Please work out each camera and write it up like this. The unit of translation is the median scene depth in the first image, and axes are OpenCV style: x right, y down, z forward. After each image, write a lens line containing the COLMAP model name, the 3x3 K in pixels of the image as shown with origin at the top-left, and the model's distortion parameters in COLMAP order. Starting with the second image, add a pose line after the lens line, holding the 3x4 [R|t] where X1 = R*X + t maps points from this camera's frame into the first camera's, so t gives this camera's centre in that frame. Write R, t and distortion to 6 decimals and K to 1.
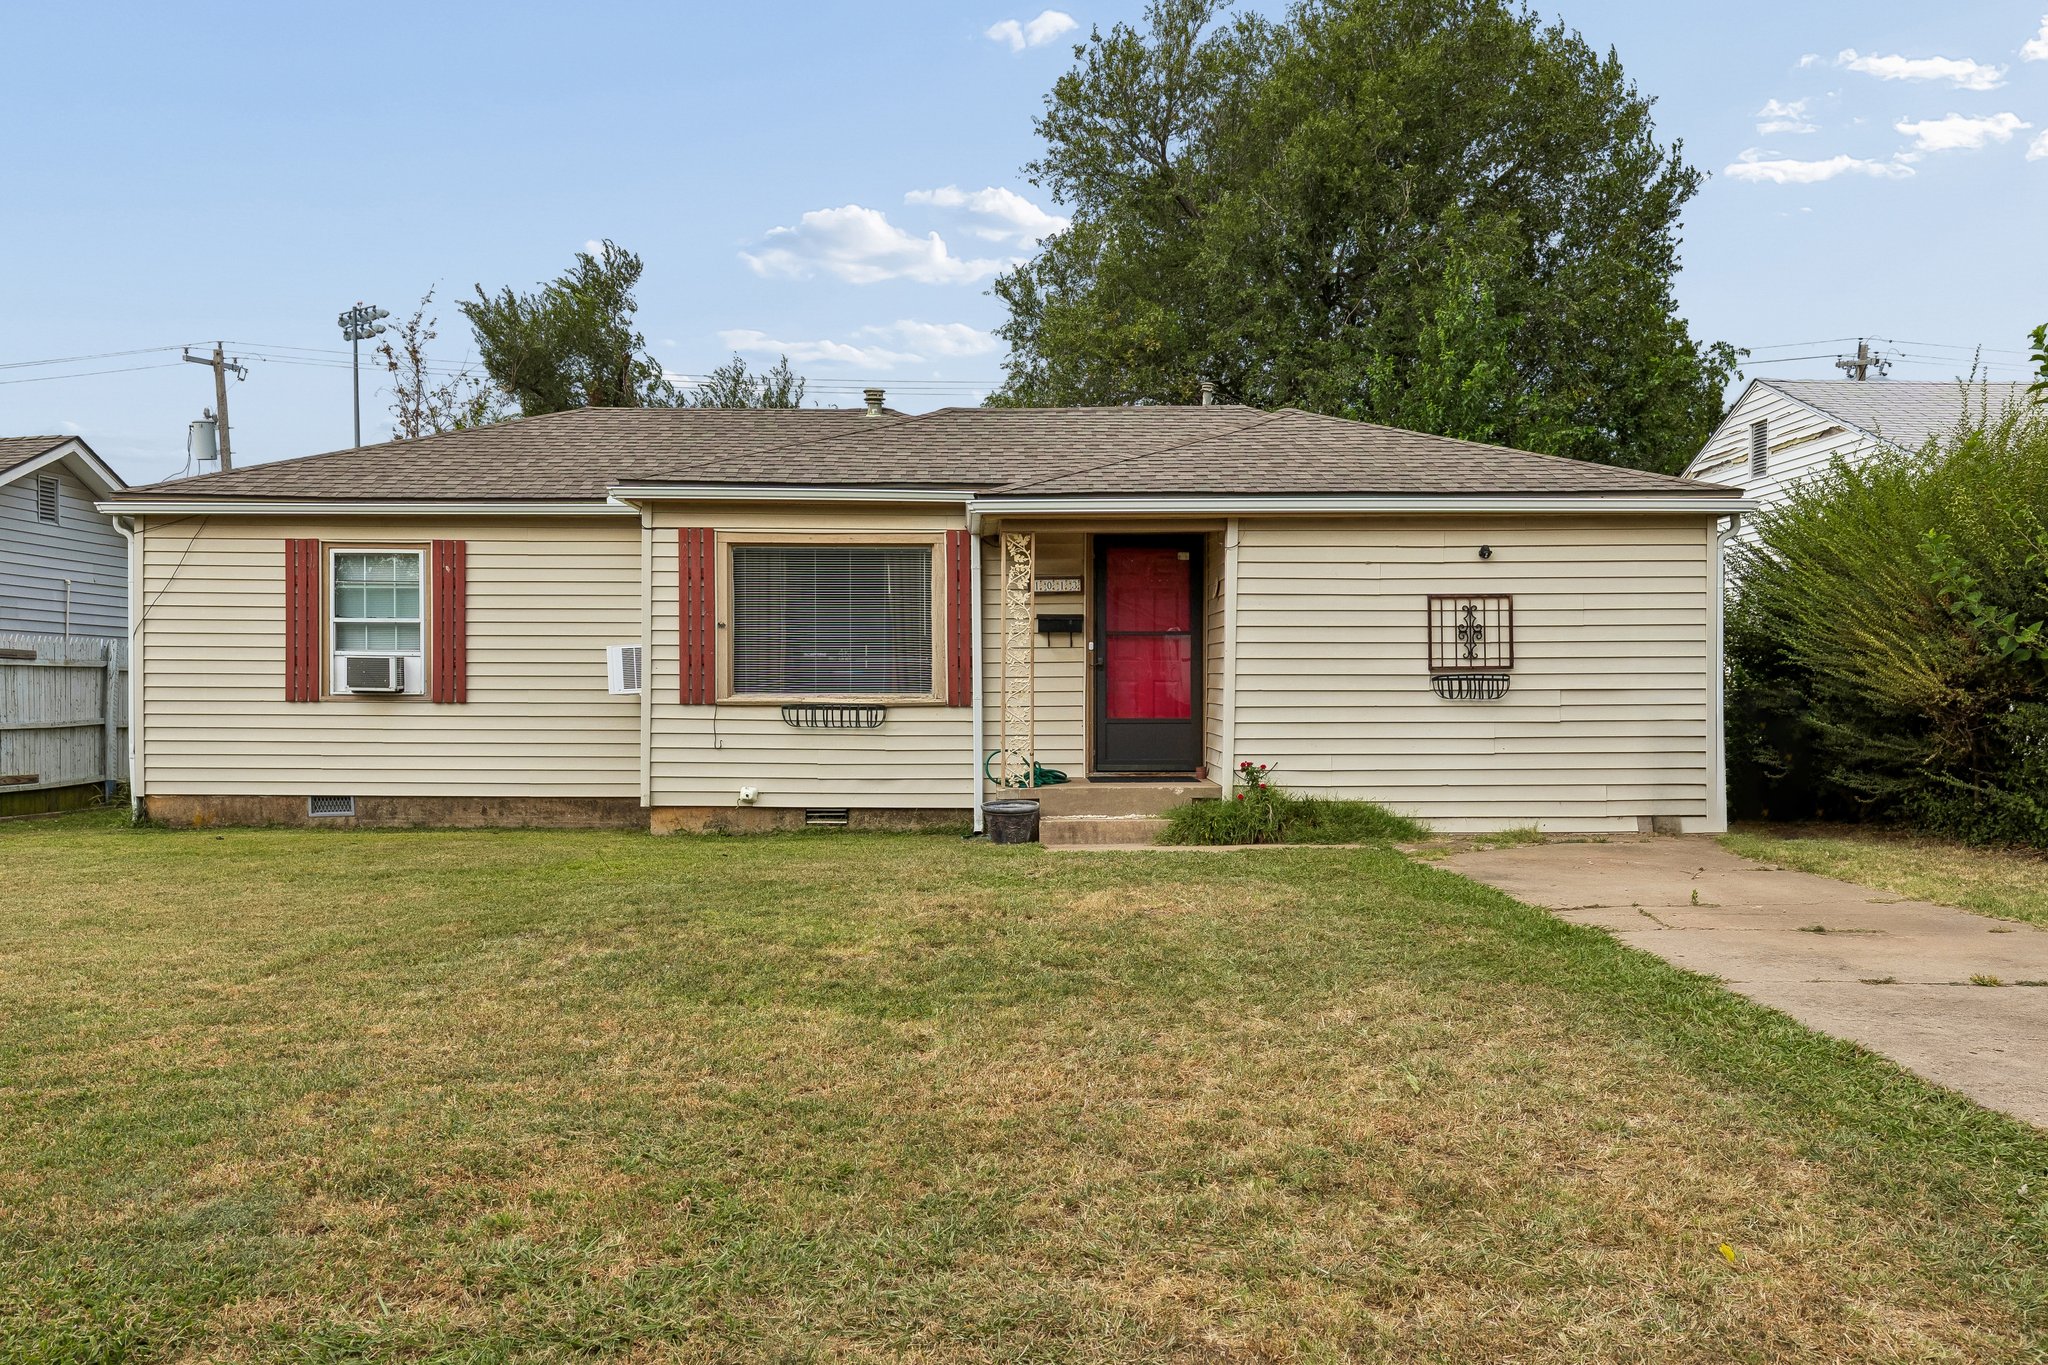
lens RADIAL K [[1601.4, 0, 1018.2], [0, 1601.4, 721.0], [0, 0, 1]] dist [0.006208, 0.001025]
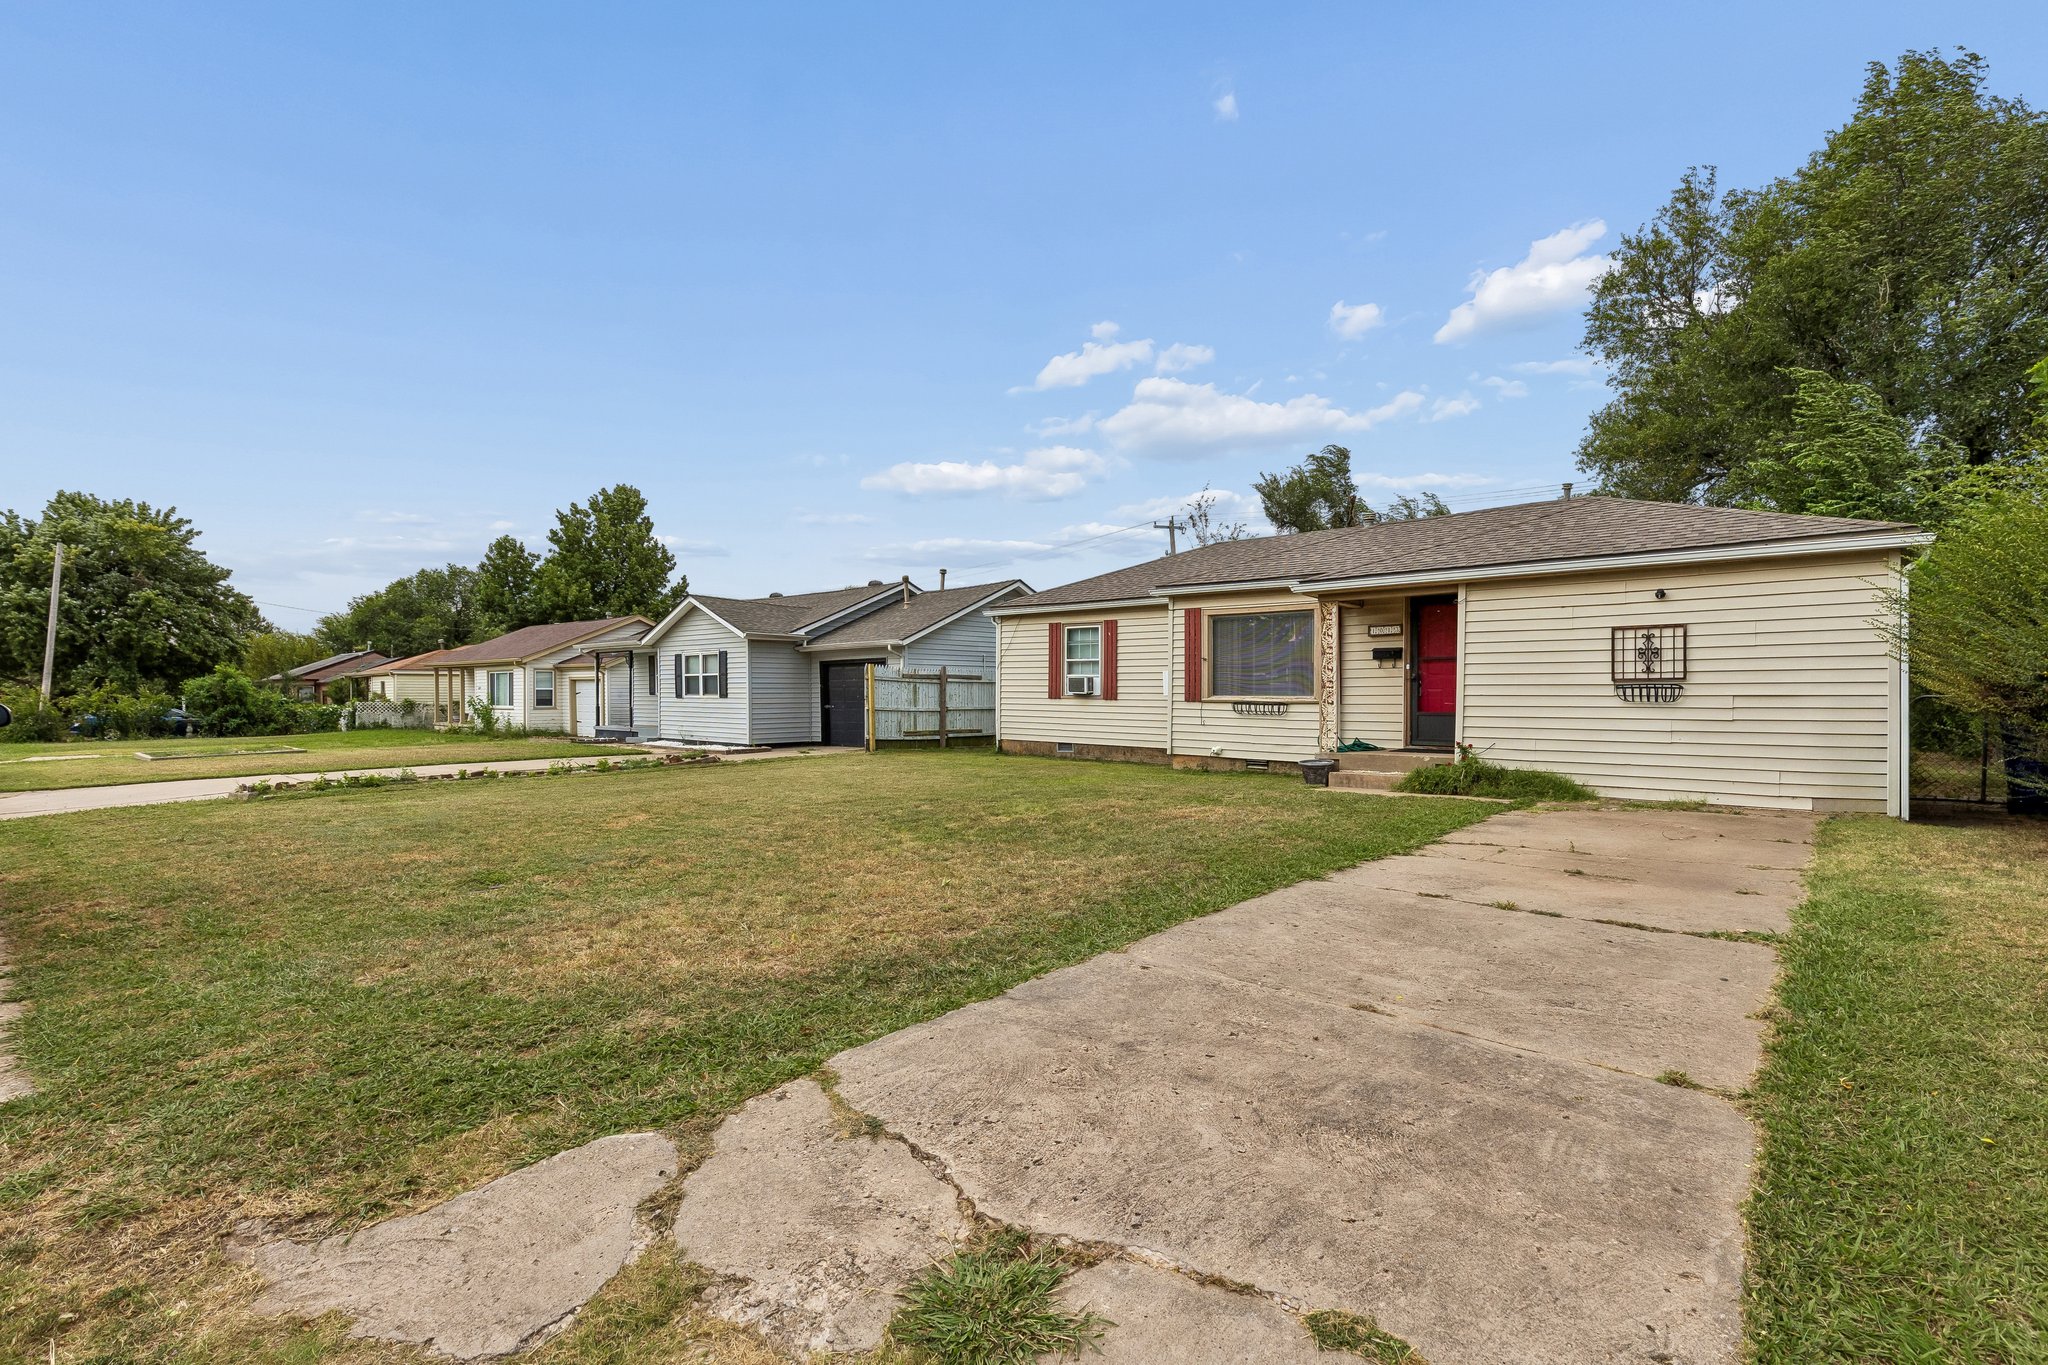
lens RADIAL K [[922.4, 0, 1020.6], [0, 922.4, 691.4], [0, 0, 1]] dist [0.001878, -0.000066]
pose [[0.744772, 0.000770, -0.667319, 0.372806], [-0.012705, 0.999834, -0.013026, -0.005306], [0.667198, 0.018179, 0.744658, 0.053301]]
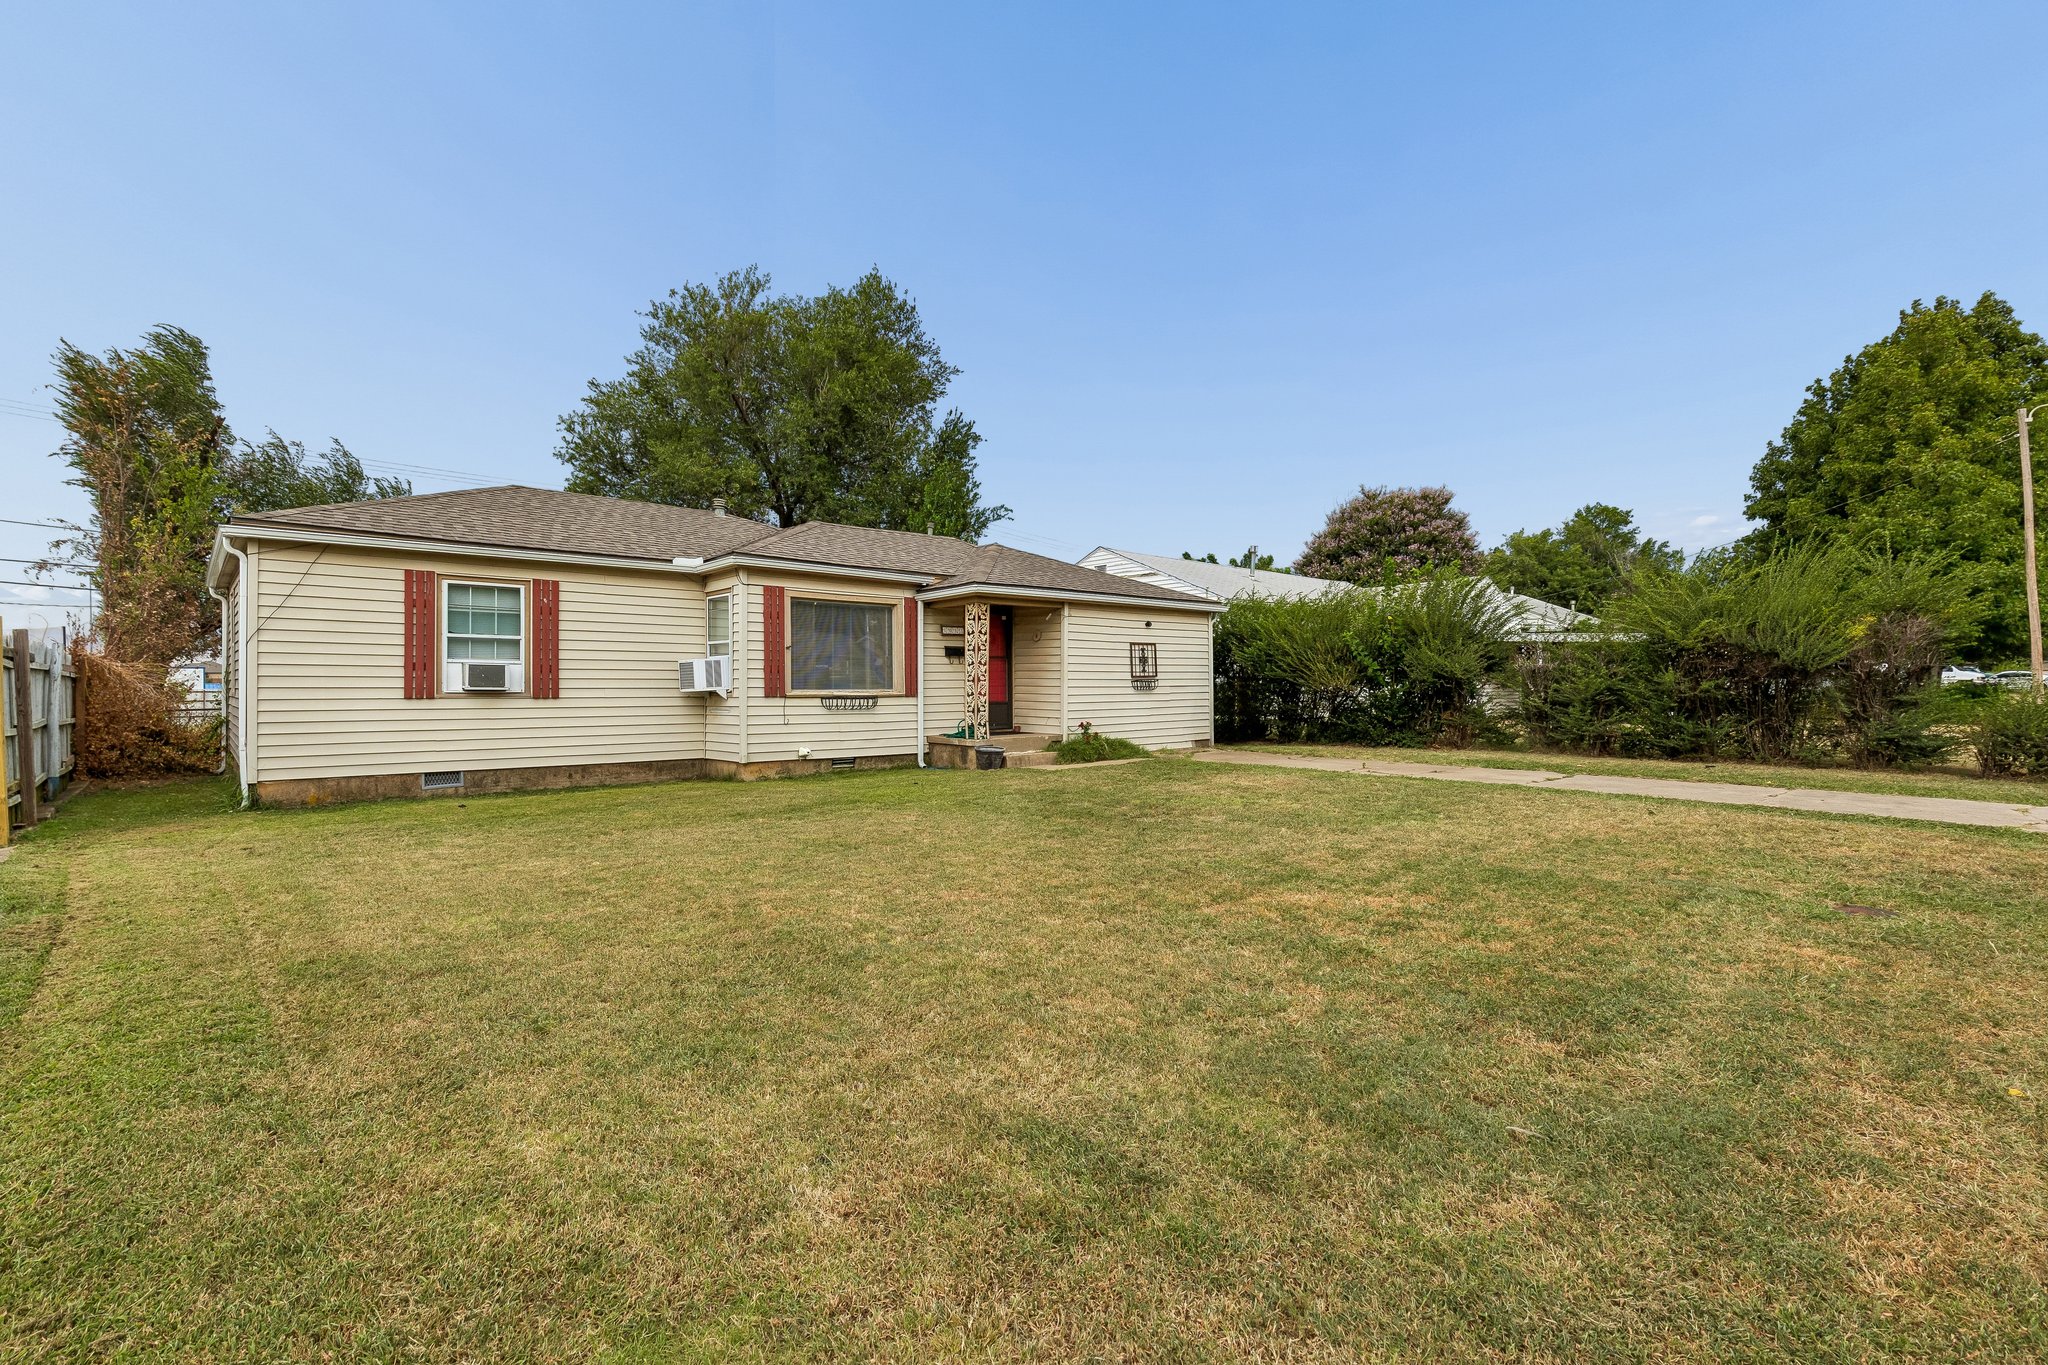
lens RADIAL K [[911.9, 0, 1021.2], [0, 911.9, 686.3], [0, 0, 1]] dist [0.001170, -0.000317]
pose [[0.749987, -0.003412, 0.661443, -0.612805], [0.016481, 0.999773, -0.013530, -0.004661], [-0.661247, 0.021048, 0.749873, 0.158267]]
